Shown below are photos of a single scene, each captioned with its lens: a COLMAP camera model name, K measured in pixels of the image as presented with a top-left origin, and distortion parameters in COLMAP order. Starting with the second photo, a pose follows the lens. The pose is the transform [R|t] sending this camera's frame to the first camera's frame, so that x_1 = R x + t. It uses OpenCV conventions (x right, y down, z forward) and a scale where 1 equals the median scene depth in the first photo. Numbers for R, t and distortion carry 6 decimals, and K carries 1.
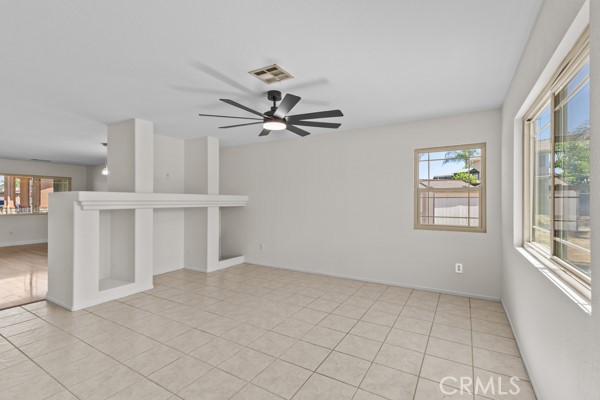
lens RADIAL K [[268.2, 0, 300.0], [0, 268.2, 200.0], [0, 0, 1]] dist [0.000275, -0.000030]
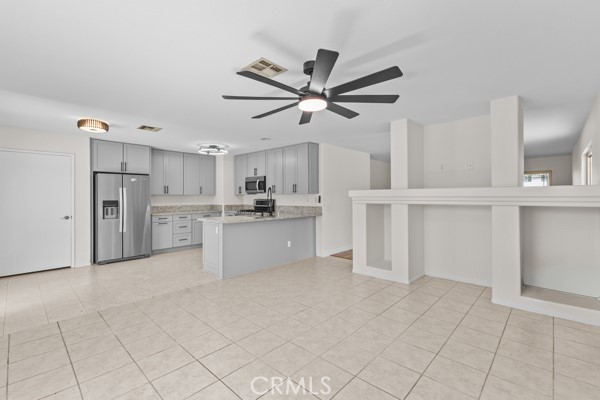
lens RADIAL K [[264.7, 0, 299.7], [0, 264.7, 196.4], [0, 0, 1]] dist [0.000212, -0.000158]
pose [[-0.198939, -0.000621, -0.980012, 0.571167], [0.006069, 0.999980, -0.001866, 0.000852], [0.979993, -0.006319, -0.198931, 0.923202]]
